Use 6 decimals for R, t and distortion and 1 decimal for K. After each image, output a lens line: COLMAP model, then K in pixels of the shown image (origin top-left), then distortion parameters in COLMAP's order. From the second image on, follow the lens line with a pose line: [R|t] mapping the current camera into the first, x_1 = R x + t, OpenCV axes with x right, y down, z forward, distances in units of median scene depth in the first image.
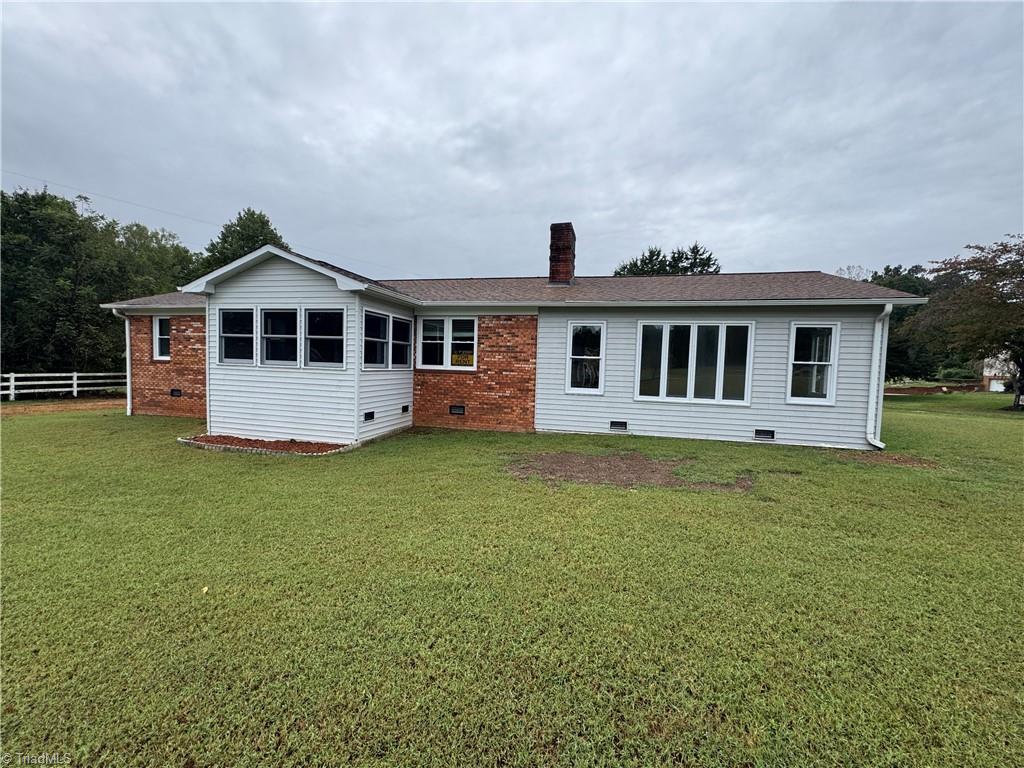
lens RADIAL K [[408.0, 0, 510.8], [0, 408.0, 385.3], [0, 0, 1]] dist [-0.001508, -0.000163]
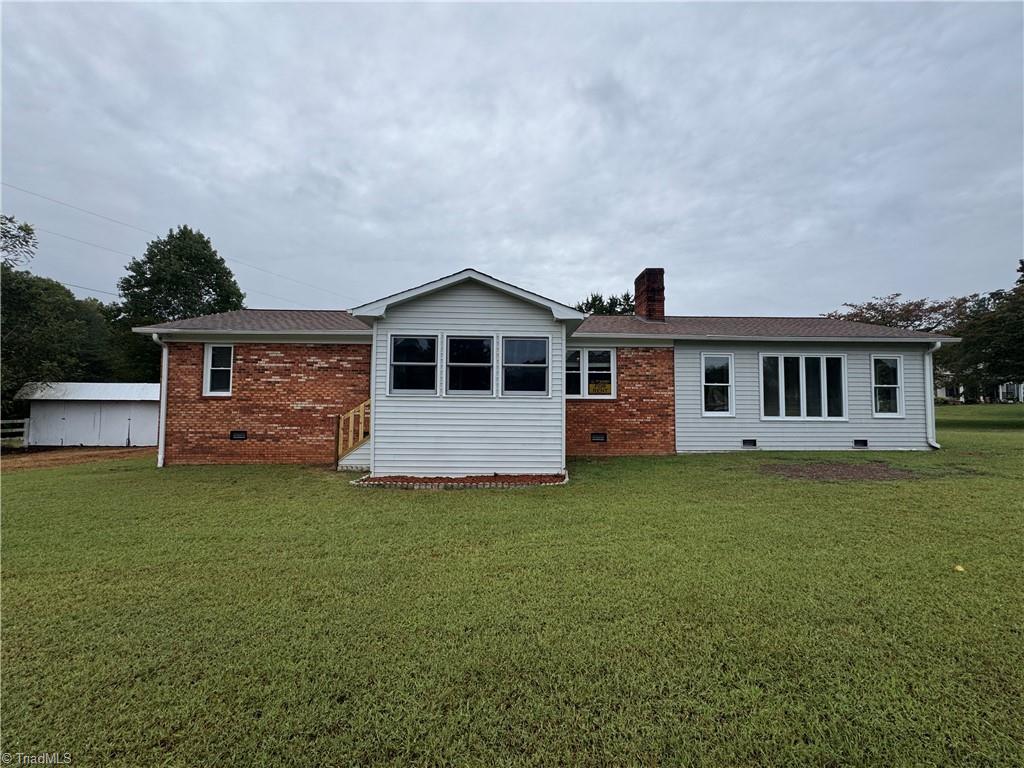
lens RADIAL K [[408.0, 0, 510.0], [0, 408.0, 385.6], [0, 0, 1]] dist [-0.001508, -0.000163]
pose [[0.962630, -0.010459, 0.270619, -0.659106], [0.035784, 0.995405, -0.088821, 0.014502], [-0.268446, 0.095185, 0.958580, 0.062324]]
